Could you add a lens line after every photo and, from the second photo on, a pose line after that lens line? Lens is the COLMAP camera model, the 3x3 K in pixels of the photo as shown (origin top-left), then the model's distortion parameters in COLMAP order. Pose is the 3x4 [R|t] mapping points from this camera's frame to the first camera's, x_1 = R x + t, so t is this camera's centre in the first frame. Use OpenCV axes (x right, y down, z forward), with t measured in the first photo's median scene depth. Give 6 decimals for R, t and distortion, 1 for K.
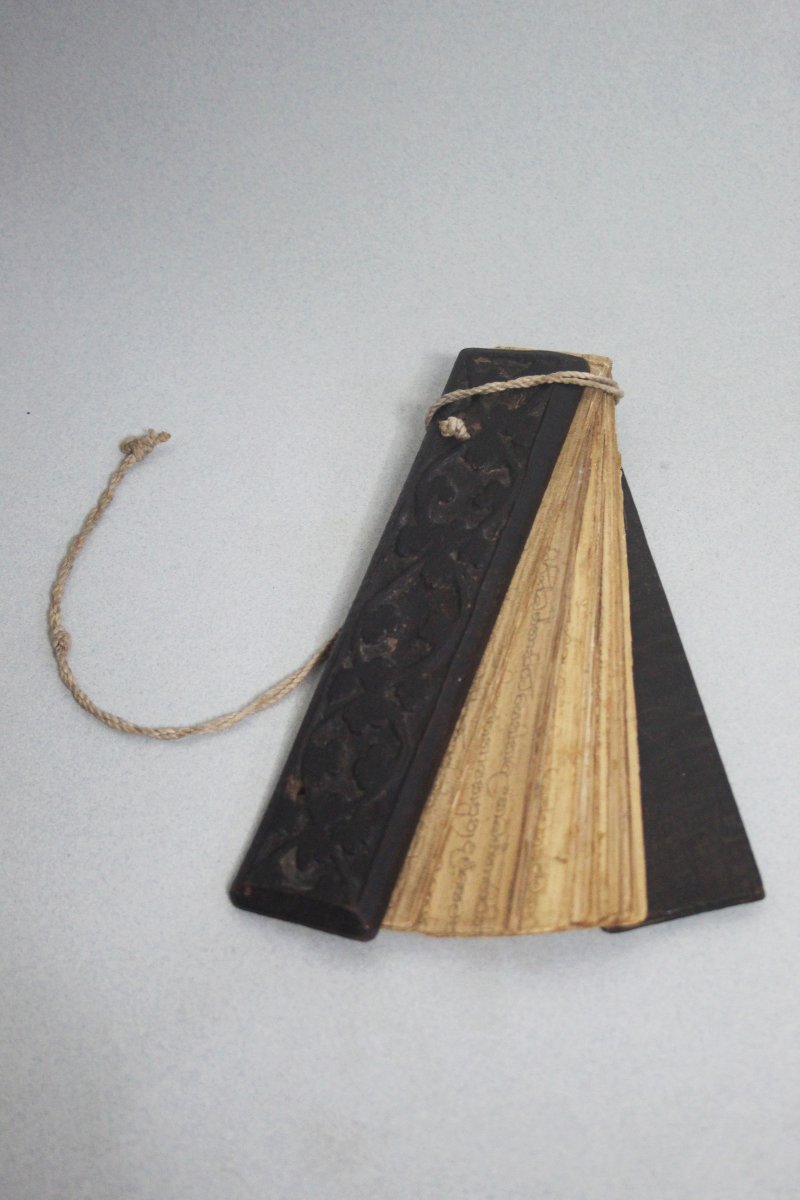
lens RADIAL K [[1824.4, 0, 400.0], [0, 1824.4, 600.0], [0, 0, 1]] dist [0.041539, -0.076669]
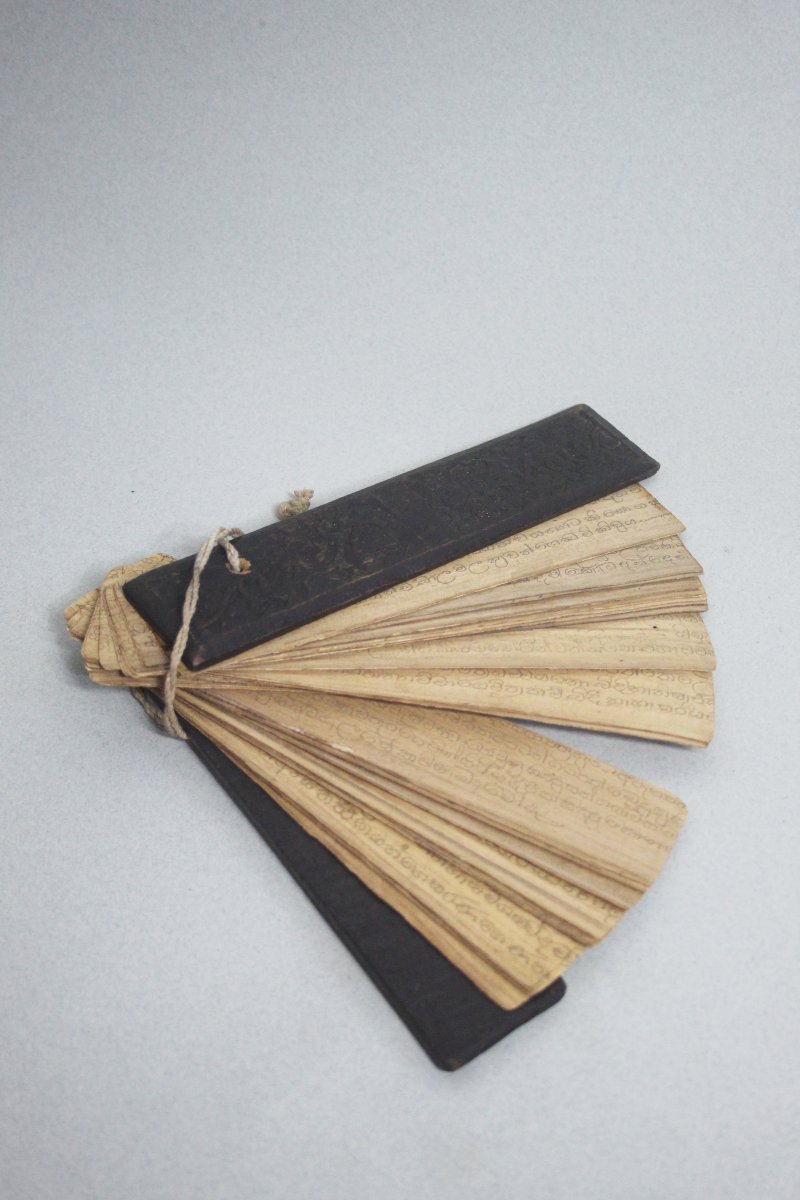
lens RADIAL K [[1824.4, 0, 400.0], [0, 1824.4, 600.0], [0, 0, 1]] dist [0.041539, -0.076669]
pose [[0.999340, 0.021314, 0.029431, -0.074474], [-0.018720, 0.996138, -0.085785, 0.048050], [-0.031146, 0.085178, 0.995879, -0.066918]]
